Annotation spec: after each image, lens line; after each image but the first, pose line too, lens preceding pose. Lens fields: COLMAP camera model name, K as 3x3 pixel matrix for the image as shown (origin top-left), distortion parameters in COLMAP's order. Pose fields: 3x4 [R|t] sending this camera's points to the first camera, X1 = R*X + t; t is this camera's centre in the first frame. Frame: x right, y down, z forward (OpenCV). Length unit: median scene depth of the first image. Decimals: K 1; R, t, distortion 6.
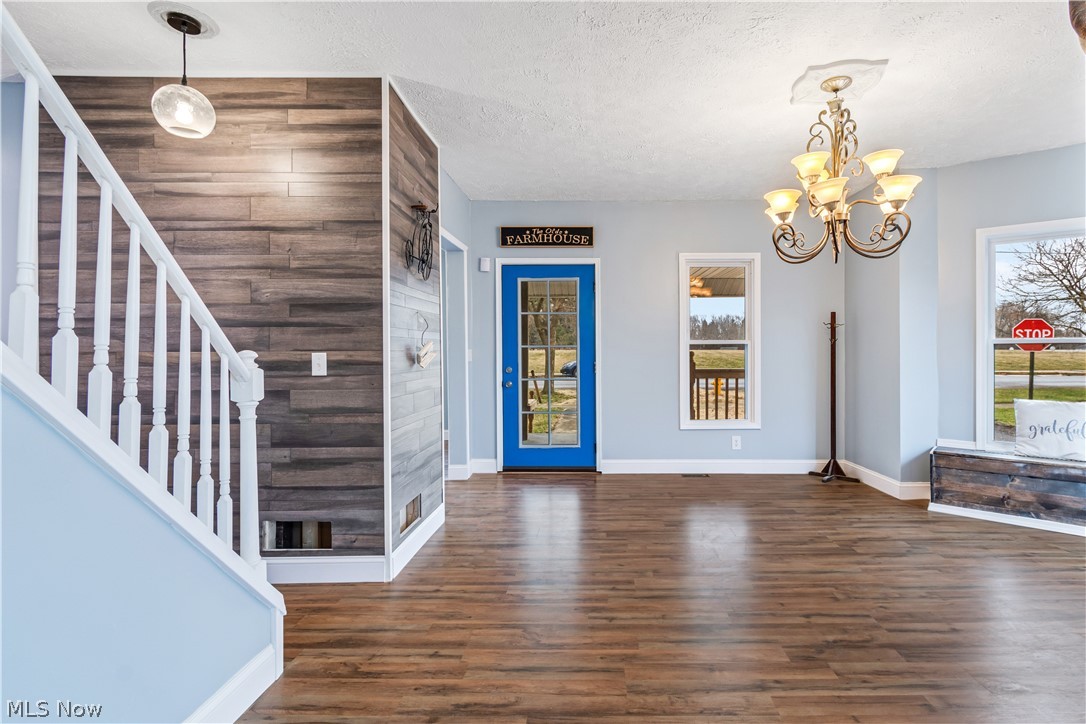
lens RADIAL K [[524.2, 0, 597.6], [0, 524.2, 350.9], [0, 0, 1]] dist [0.000383, -0.000009]
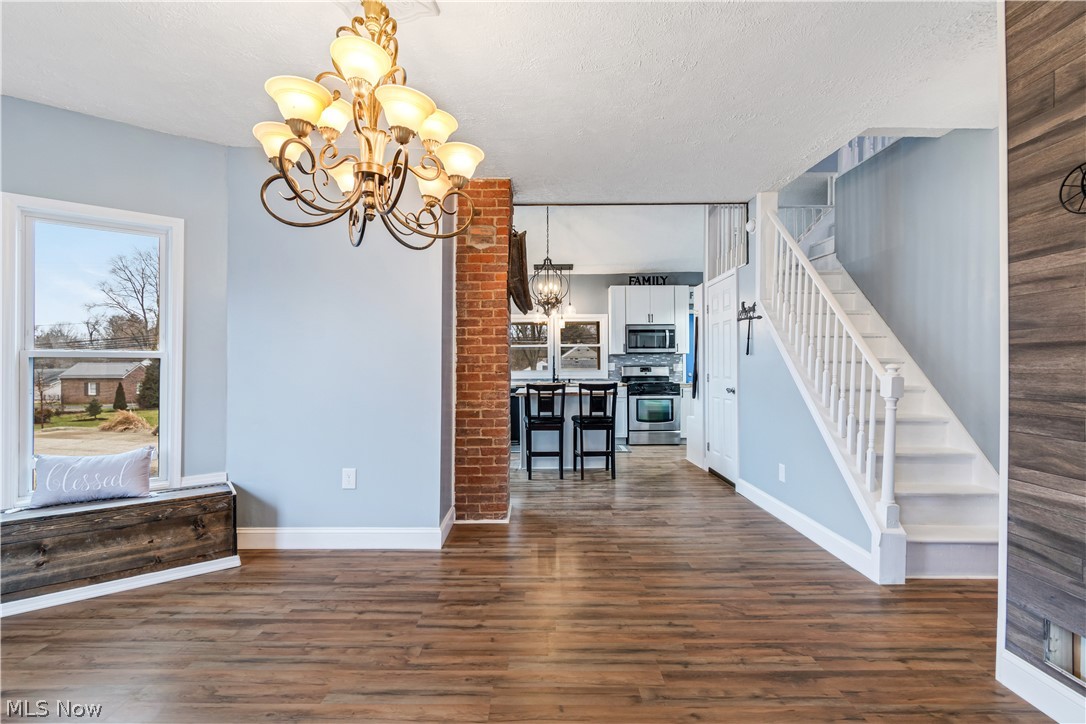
lens RADIAL K [[486.0, 0, 543.0], [0, 486.0, 362.0], [0, 0, 1]] dist [0.000439, 0.000136]
pose [[-0.999998, 0.002160, -0.000329, 0.240437], [0.002162, 0.999986, -0.004833, -0.001415], [0.000319, -0.004834, -0.999988, 1.704121]]
